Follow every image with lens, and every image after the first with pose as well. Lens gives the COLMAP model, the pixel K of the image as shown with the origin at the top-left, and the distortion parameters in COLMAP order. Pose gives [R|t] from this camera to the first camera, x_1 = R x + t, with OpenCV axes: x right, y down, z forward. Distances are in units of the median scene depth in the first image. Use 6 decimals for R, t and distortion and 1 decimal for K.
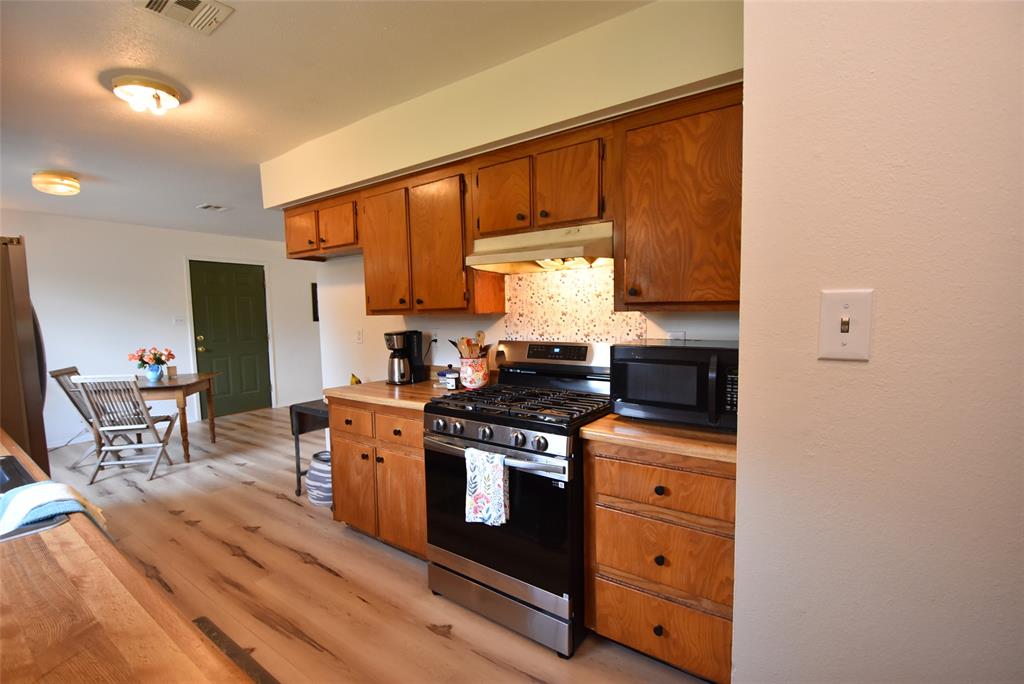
lens RADIAL K [[452.0, 0, 508.0], [0, 452.0, 353.7], [0, 0, 1]] dist [0.013214, -0.022715]
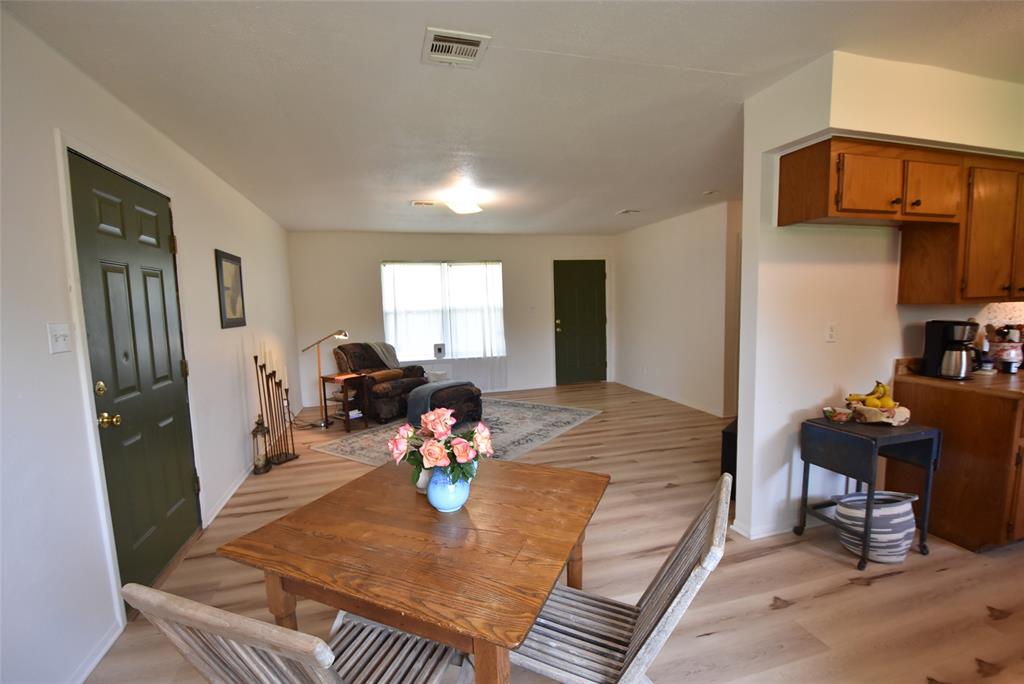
lens RADIAL K [[452.0, 0, 508.0], [0, 452.0, 353.7], [0, 0, 1]] dist [0.013214, -0.022715]
pose [[0.635051, -0.087651, 0.767481, -1.389389], [0.083690, 0.995500, 0.044442, -0.092425], [-0.767923, 0.036008, 0.639529, 1.032786]]
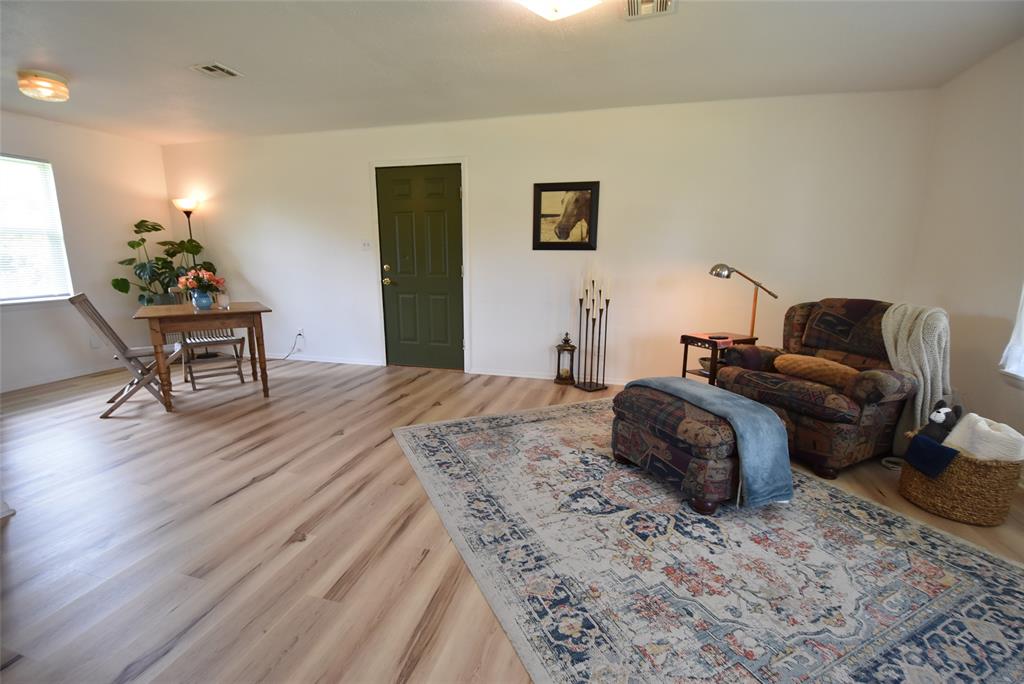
lens RADIAL K [[452.0, 0, 508.0], [0, 452.0, 353.7], [0, 0, 1]] dist [0.013214, -0.022715]
pose [[0.341103, 0.206559, -0.917051, 0.325615], [-0.092444, 0.978201, 0.185948, -0.101589], [0.935469, 0.021348, 0.352763, 1.723149]]
